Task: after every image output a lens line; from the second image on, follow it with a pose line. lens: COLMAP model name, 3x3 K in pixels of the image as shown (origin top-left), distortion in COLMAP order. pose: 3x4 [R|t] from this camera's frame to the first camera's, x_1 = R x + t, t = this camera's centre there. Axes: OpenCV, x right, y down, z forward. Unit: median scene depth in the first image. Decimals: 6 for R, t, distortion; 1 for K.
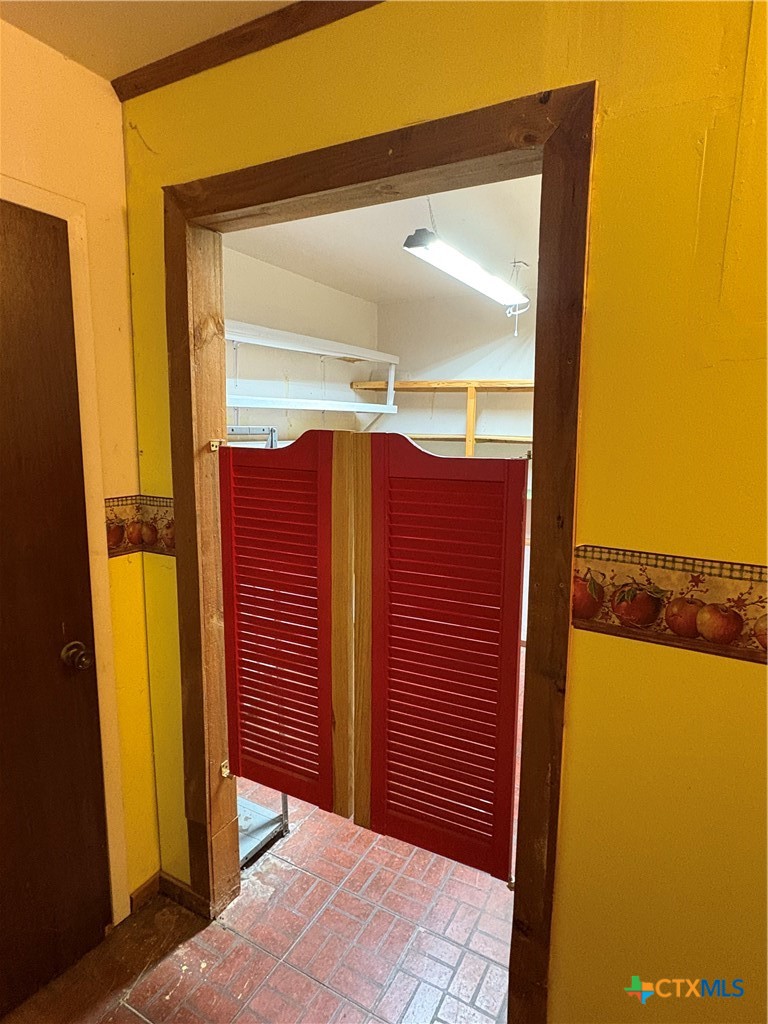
lens RADIAL K [[560.3, 0, 383.5], [0, 560.3, 507.6], [0, 0, 1]] dist [-0.001759, 0.003129]
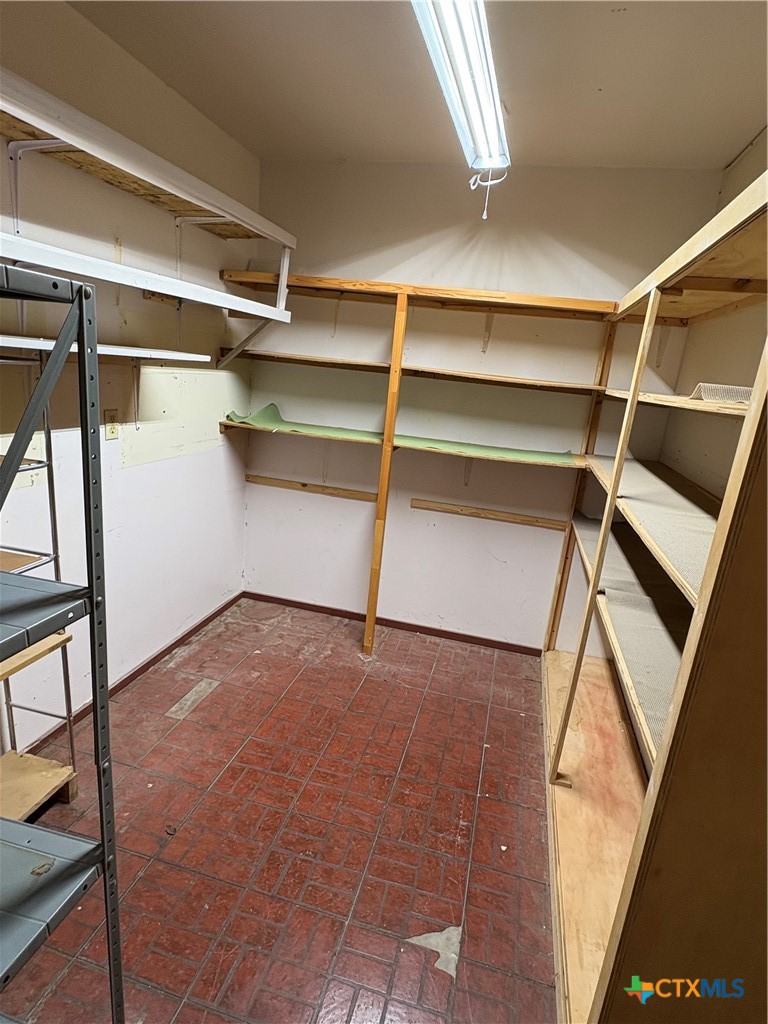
lens RADIAL K [[560.3, 0, 391.8], [0, 560.3, 521.3], [0, 0, 1]] dist [-0.001759, 0.003129]
pose [[0.960312, 0.018413, 0.278320, -0.045780], [-0.054609, 0.990920, 0.122864, -0.015234], [-0.273531, -0.133186, 0.952598, 0.270336]]
